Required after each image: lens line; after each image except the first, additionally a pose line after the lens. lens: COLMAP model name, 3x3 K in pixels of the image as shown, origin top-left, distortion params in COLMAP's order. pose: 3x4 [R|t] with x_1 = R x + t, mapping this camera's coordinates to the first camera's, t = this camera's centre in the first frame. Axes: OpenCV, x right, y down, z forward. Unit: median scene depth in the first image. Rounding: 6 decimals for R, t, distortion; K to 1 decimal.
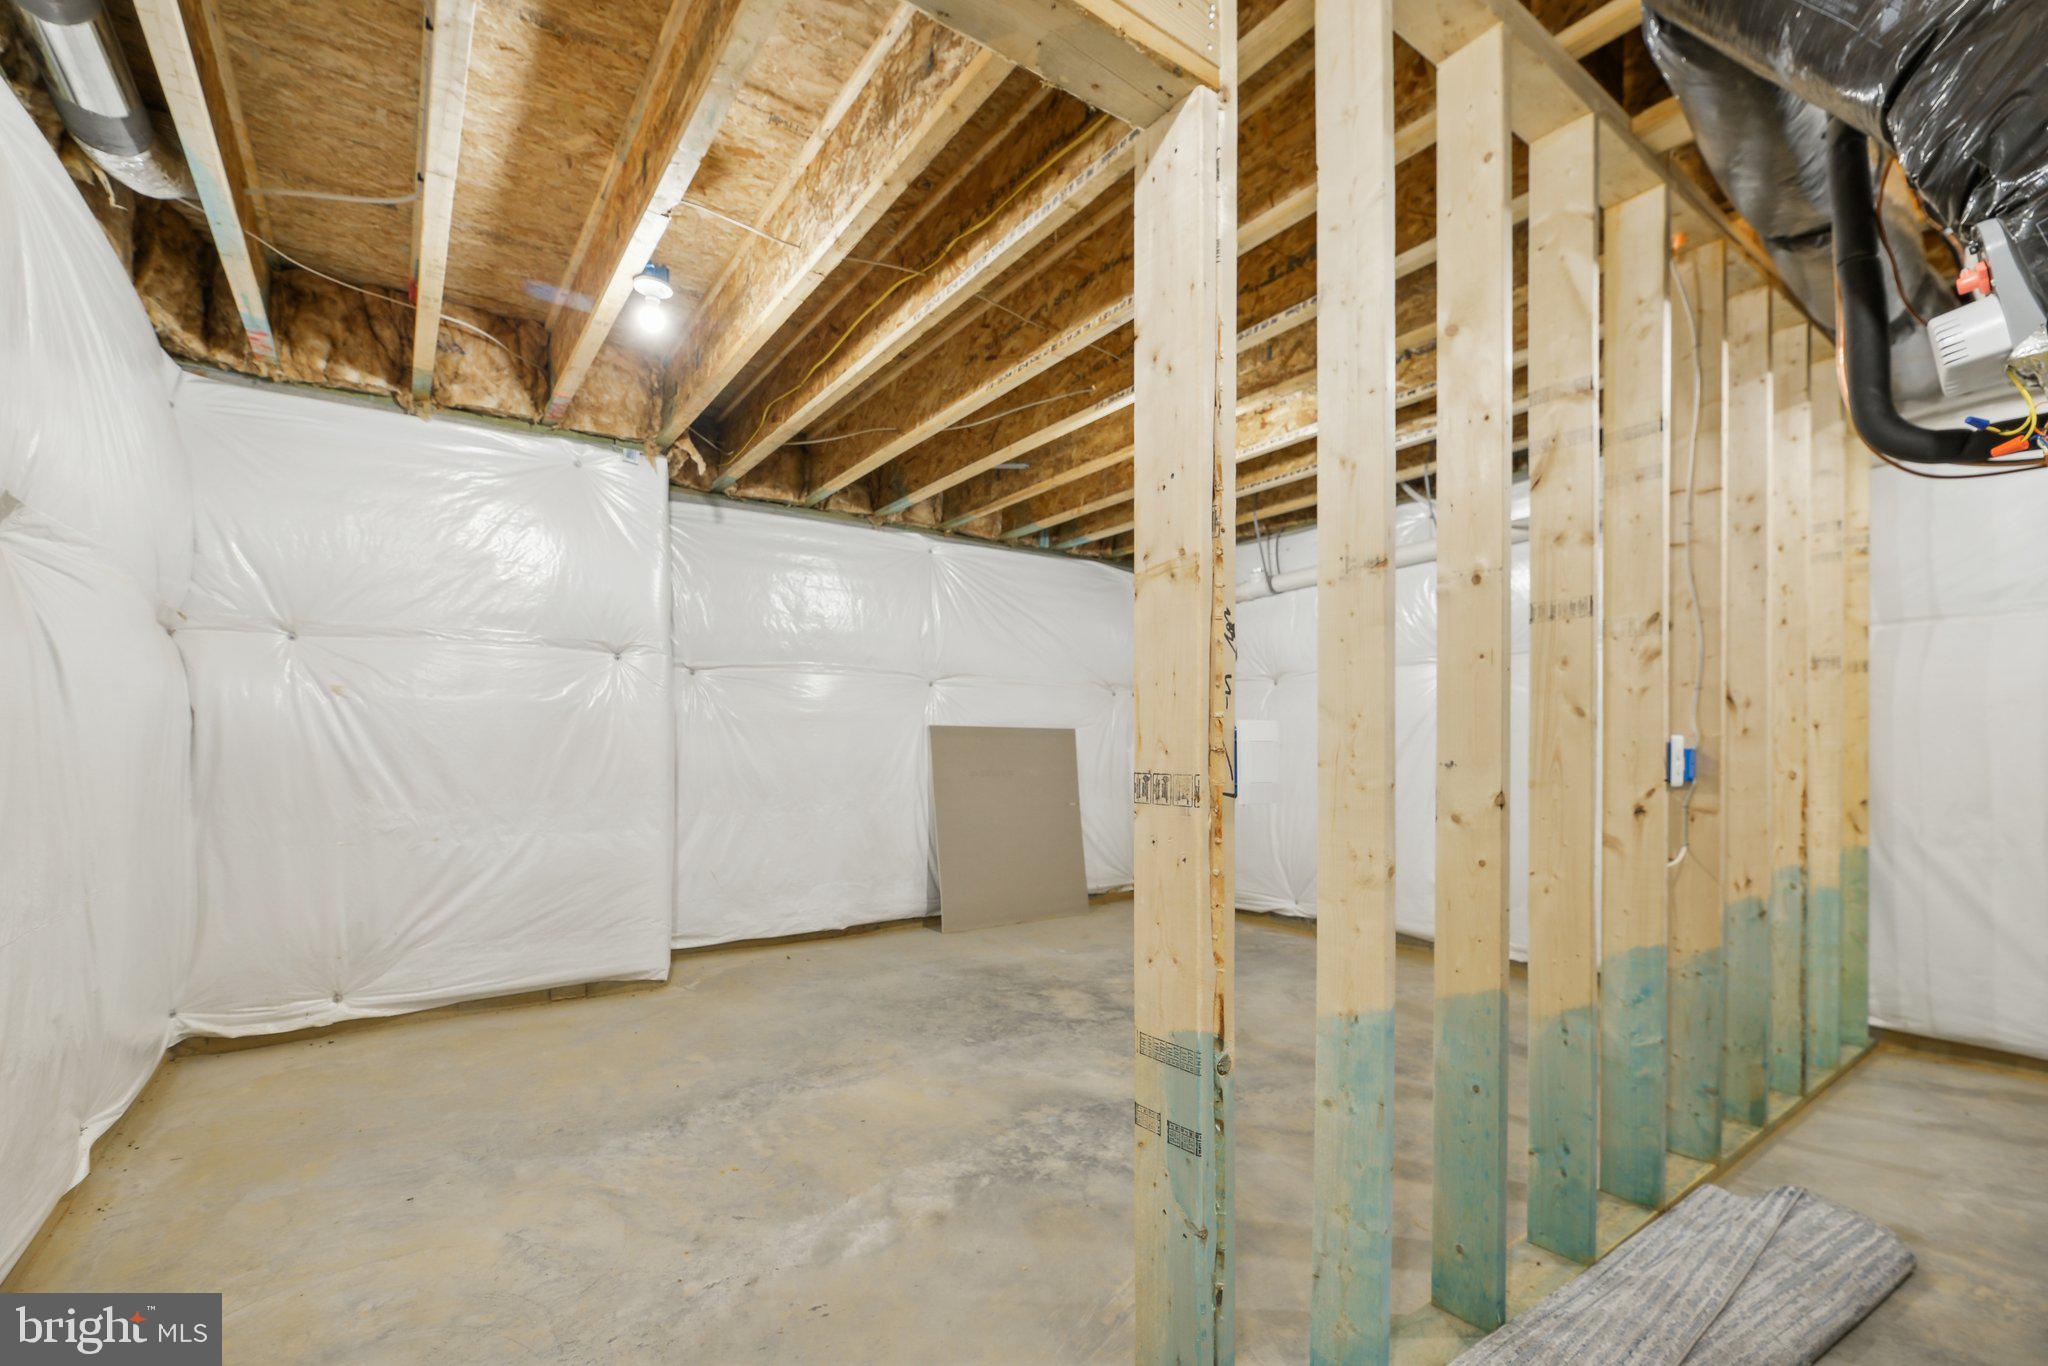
lens RADIAL K [[881.7, 0, 1016.6], [0, 881.7, 745.7], [0, 0, 1]] dist [0.000782, 0.000091]
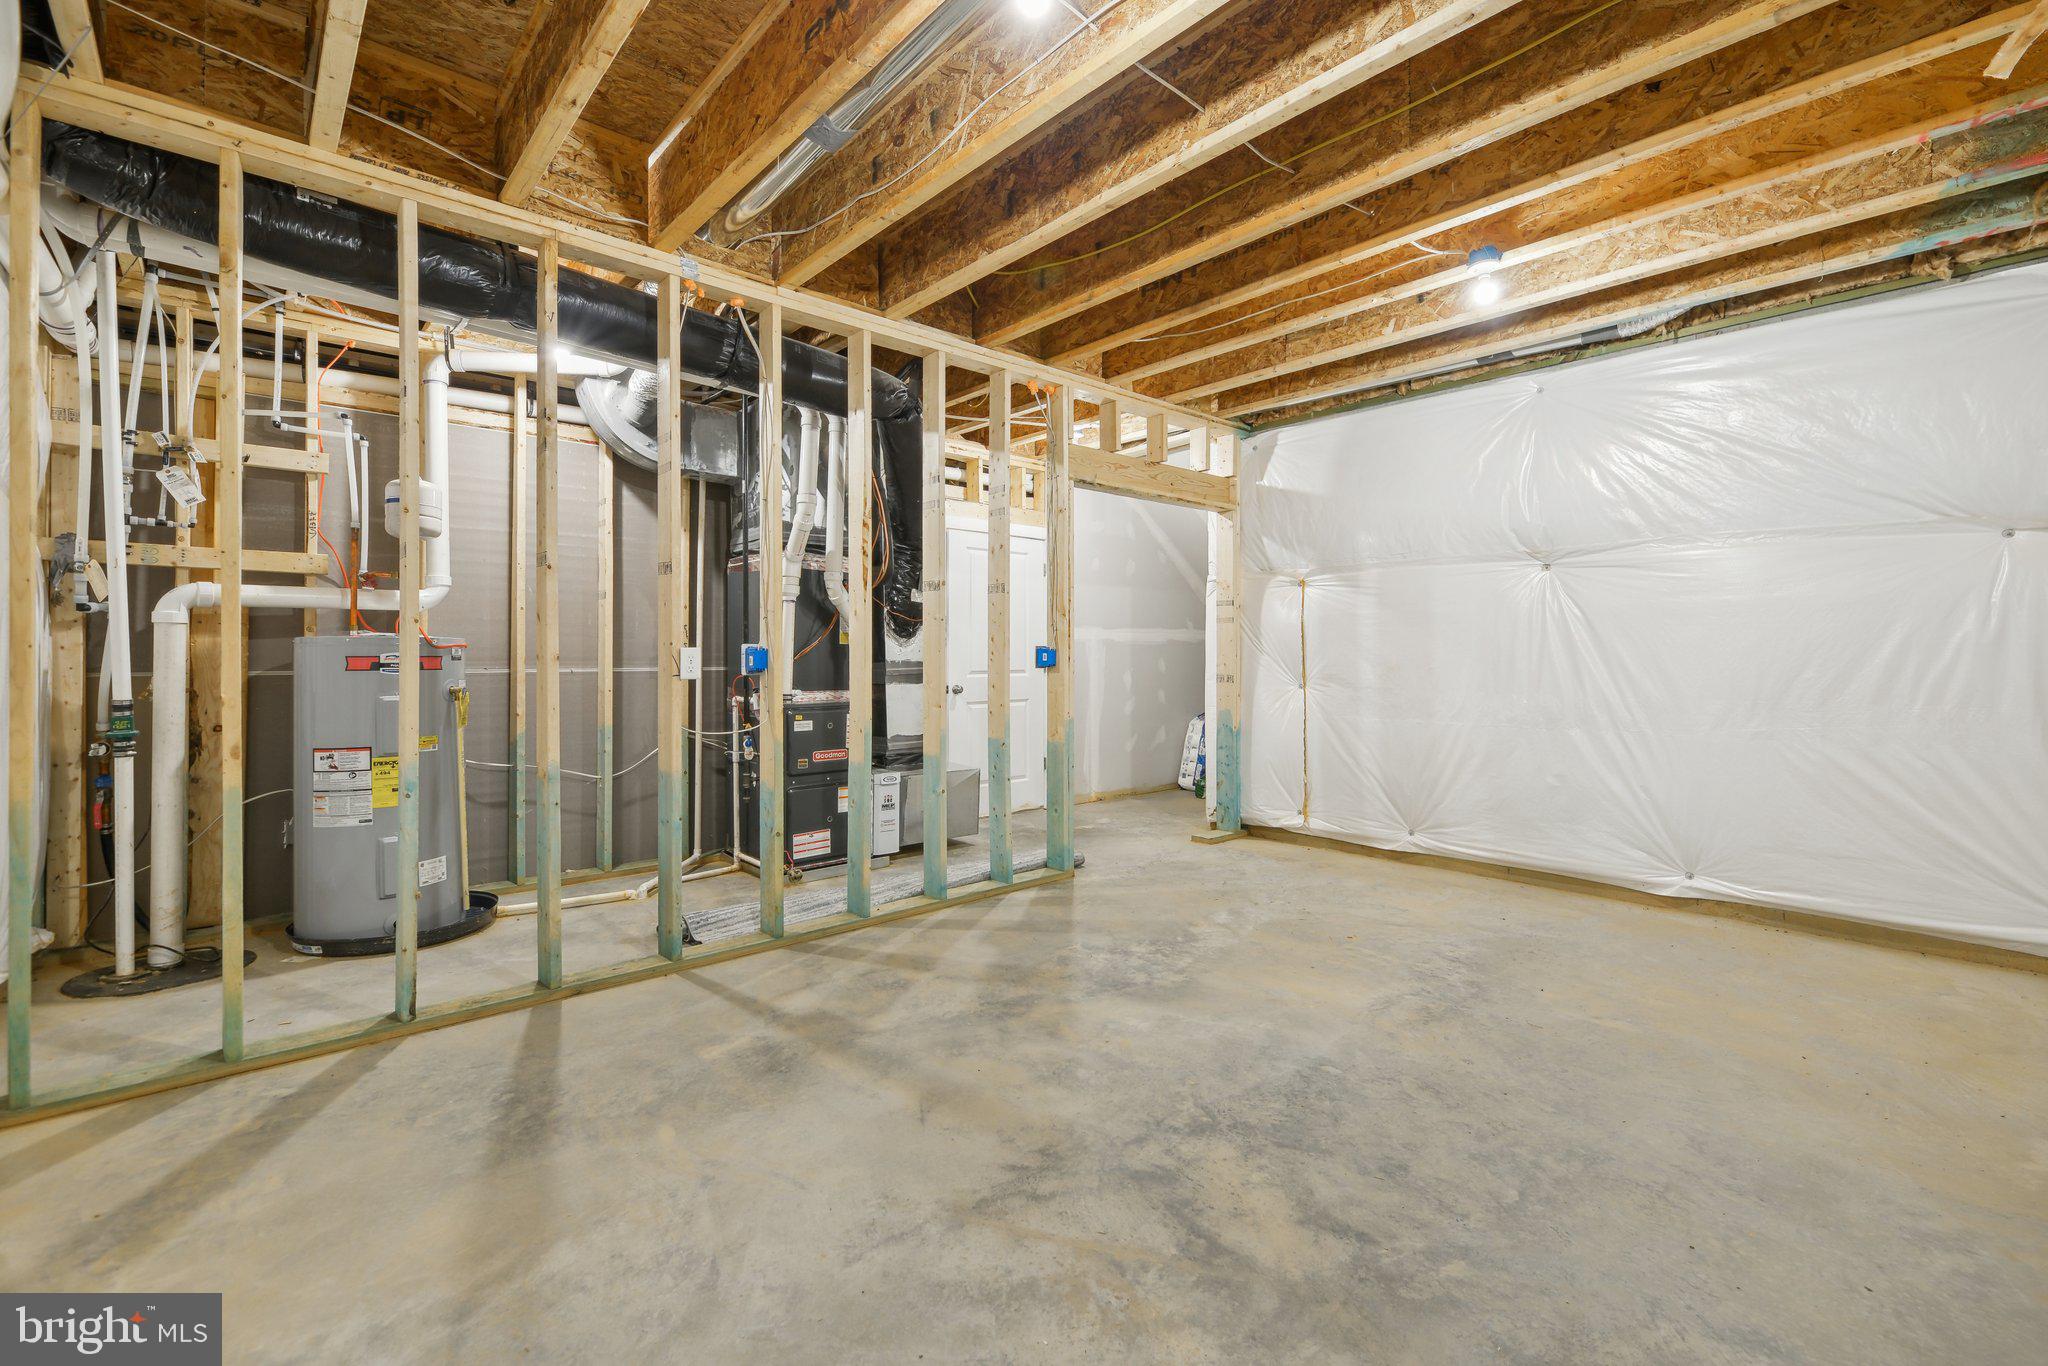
lens RADIAL K [[881.7, 0, 1024.9], [0, 881.7, 668.7], [0, 0, 1]] dist [0.000782, 0.000091]
pose [[-0.994496, 0.000964, -0.104774, 0.274466], [0.000150, 0.999970, 0.007780, 0.013702], [0.104779, 0.007722, -0.994466, 1.759728]]
